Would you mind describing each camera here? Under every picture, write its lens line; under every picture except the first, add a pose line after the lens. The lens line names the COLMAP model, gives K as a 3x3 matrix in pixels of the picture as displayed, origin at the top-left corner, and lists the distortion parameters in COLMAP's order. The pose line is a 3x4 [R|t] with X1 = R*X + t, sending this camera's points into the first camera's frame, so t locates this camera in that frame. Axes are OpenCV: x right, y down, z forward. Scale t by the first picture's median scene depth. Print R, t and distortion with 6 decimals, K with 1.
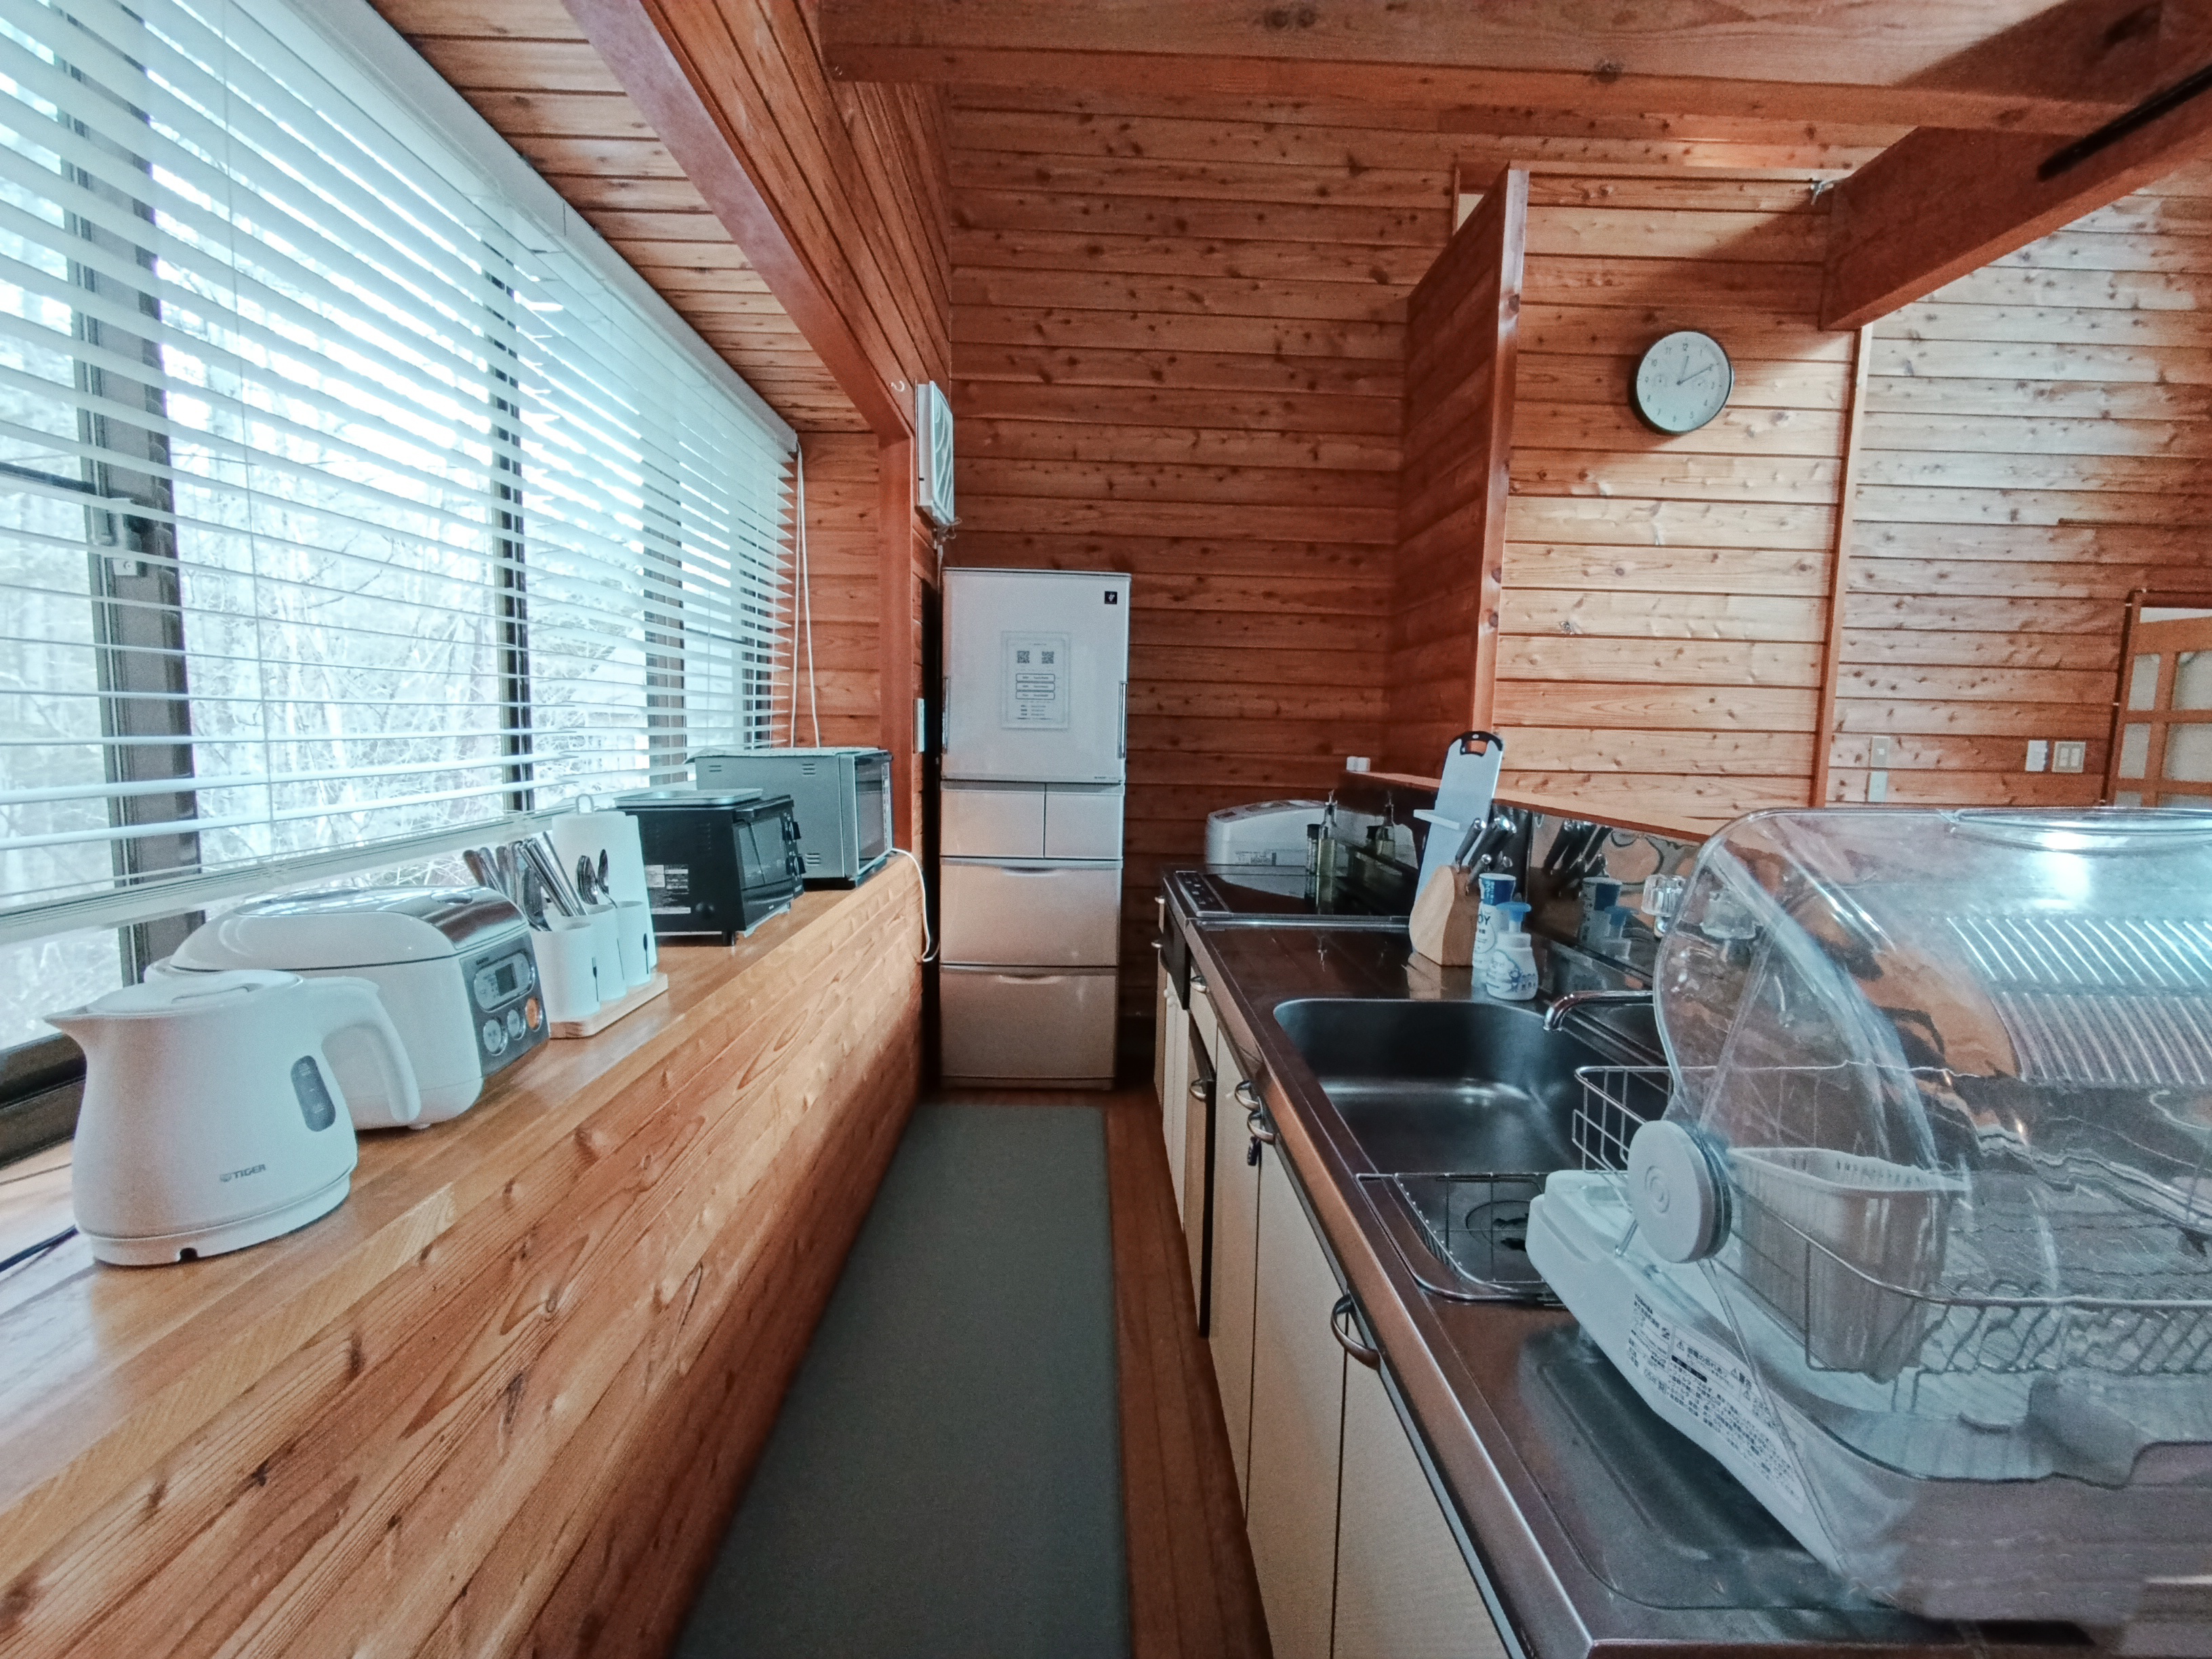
lens RADIAL K [[1019.7, 0, 1109.3], [0, 1019.7, 835.7], [0, 0, 1]] dist [-0.002057, 0.000652]
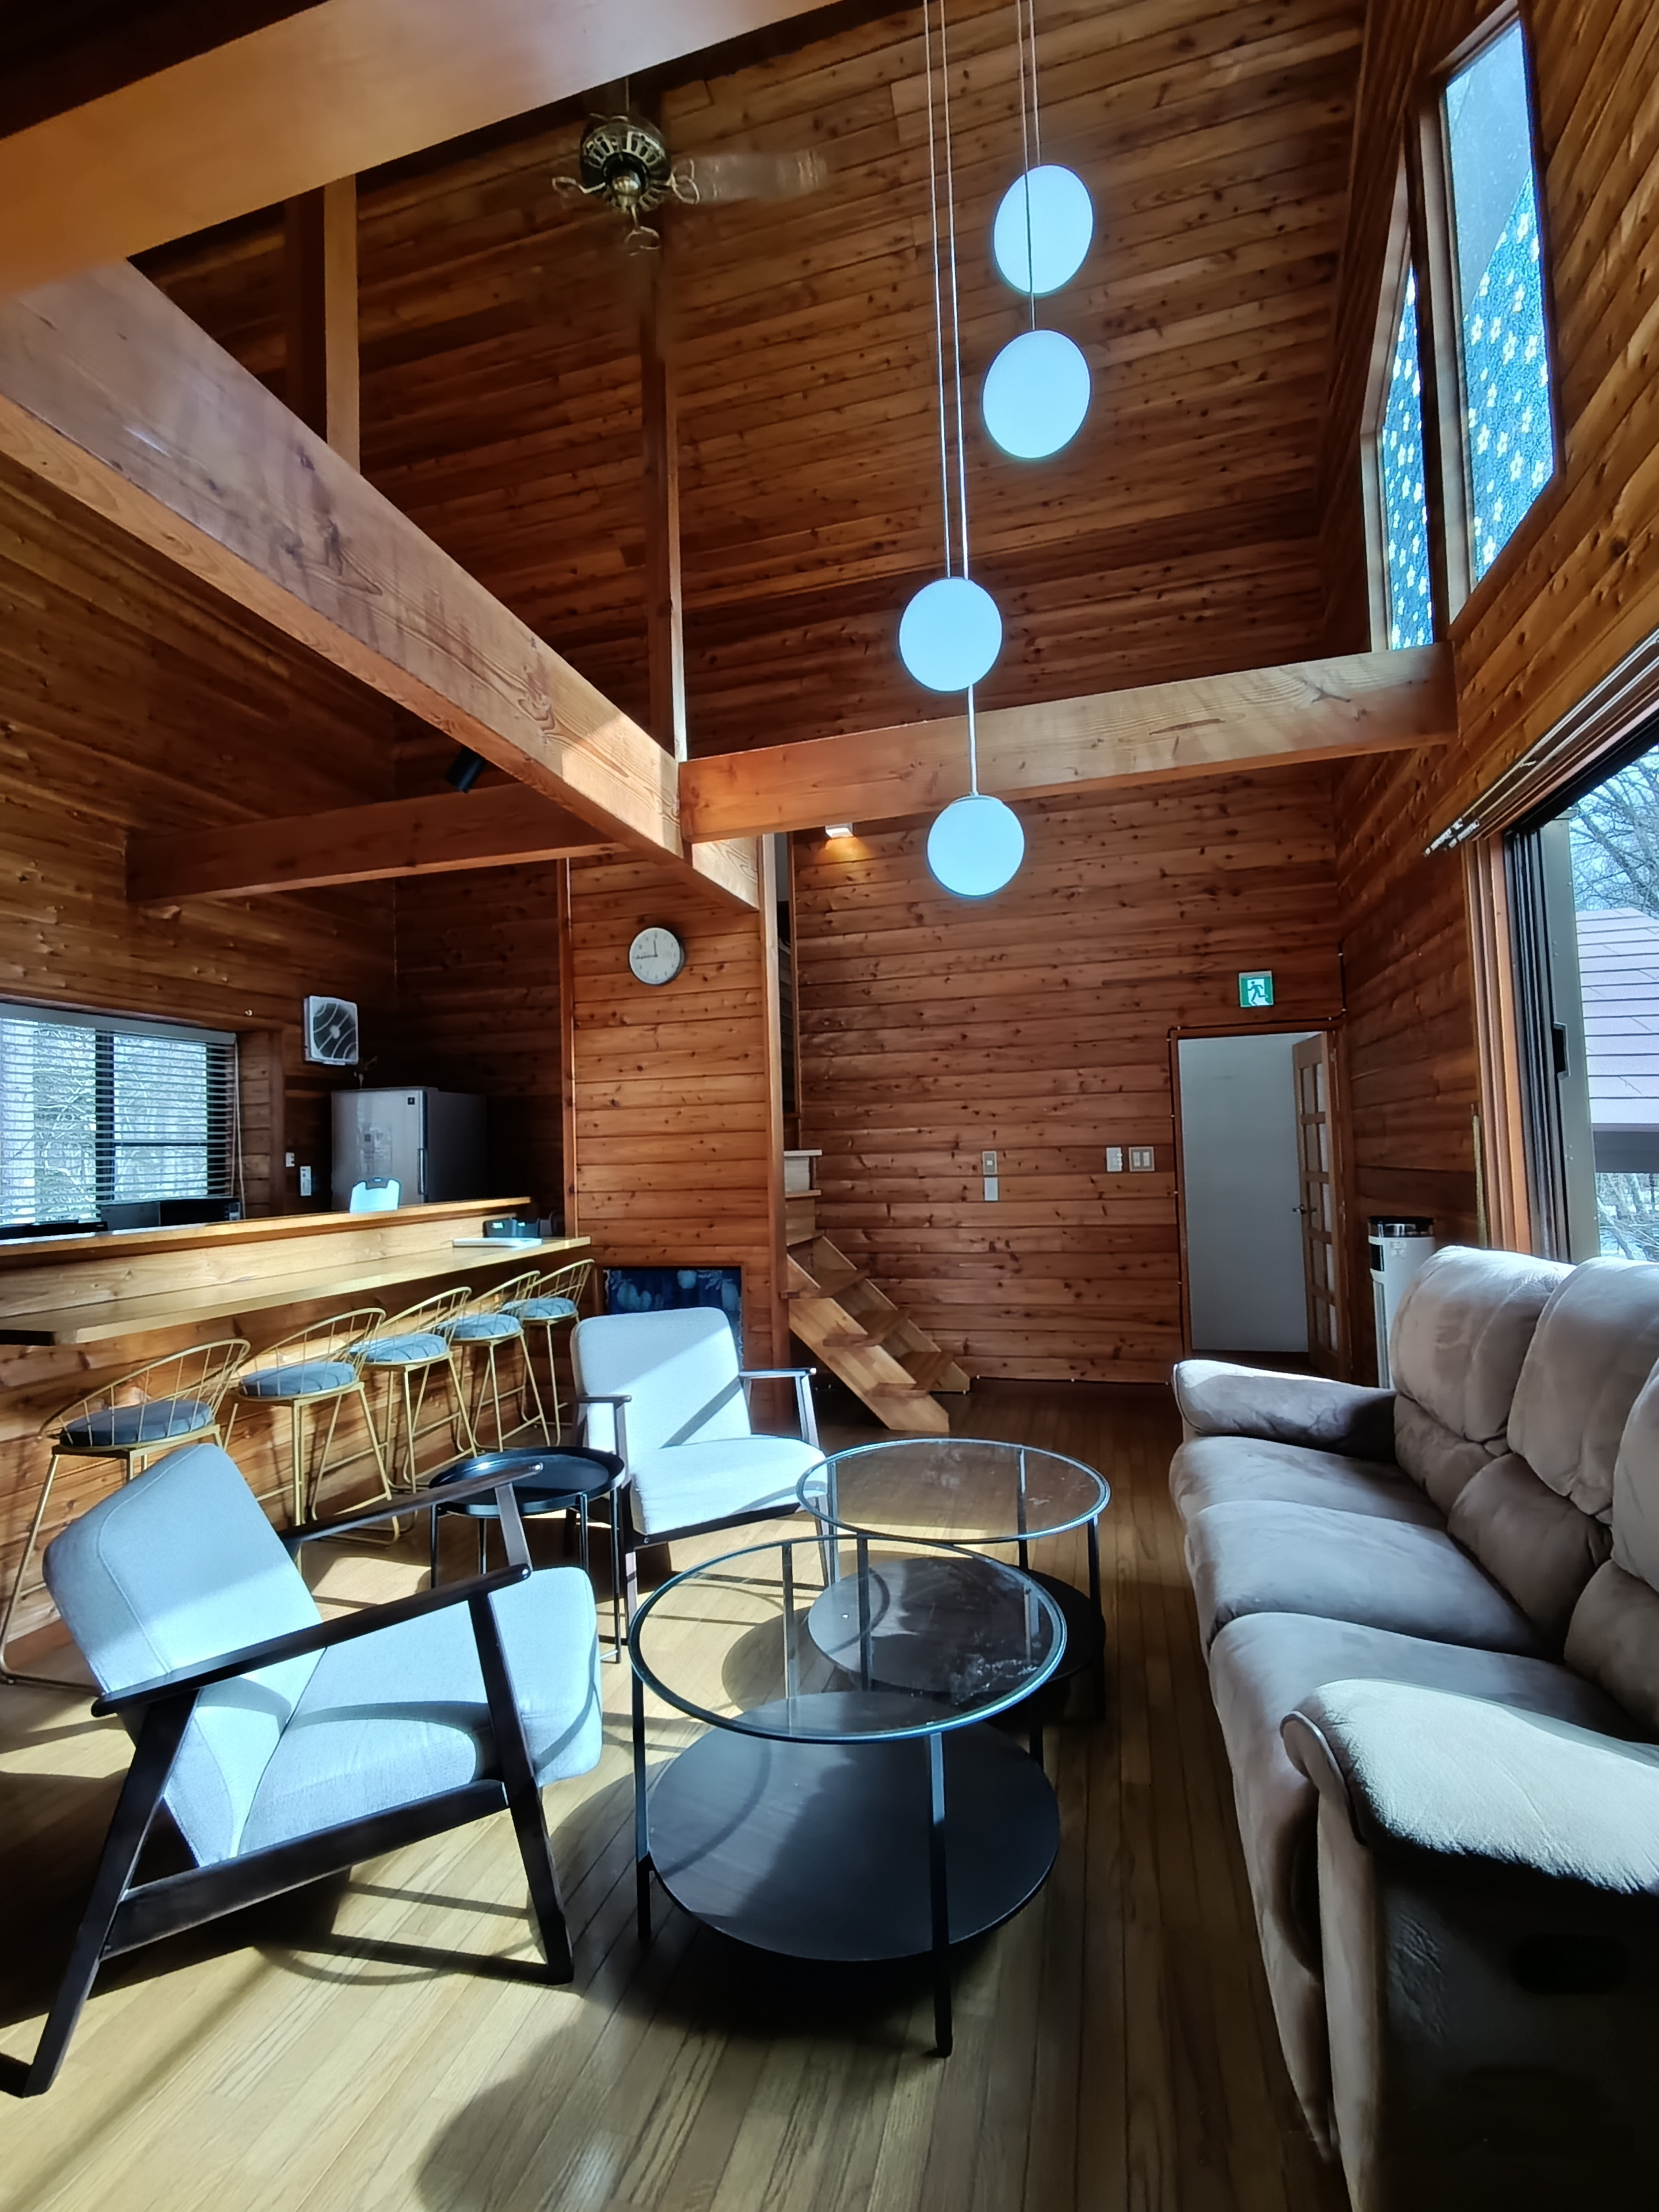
lens RADIAL K [[1019.7, 0, 830.0], [0, 1019.7, 1105.1], [0, 0, 1]] dist [-0.002057, 0.000652]
pose [[0.952252, -0.068004, -0.297643, 0.999448], [0.022007, 0.987632, -0.155241, 0.047736], [0.304519, 0.141278, 0.941971, -0.345169]]
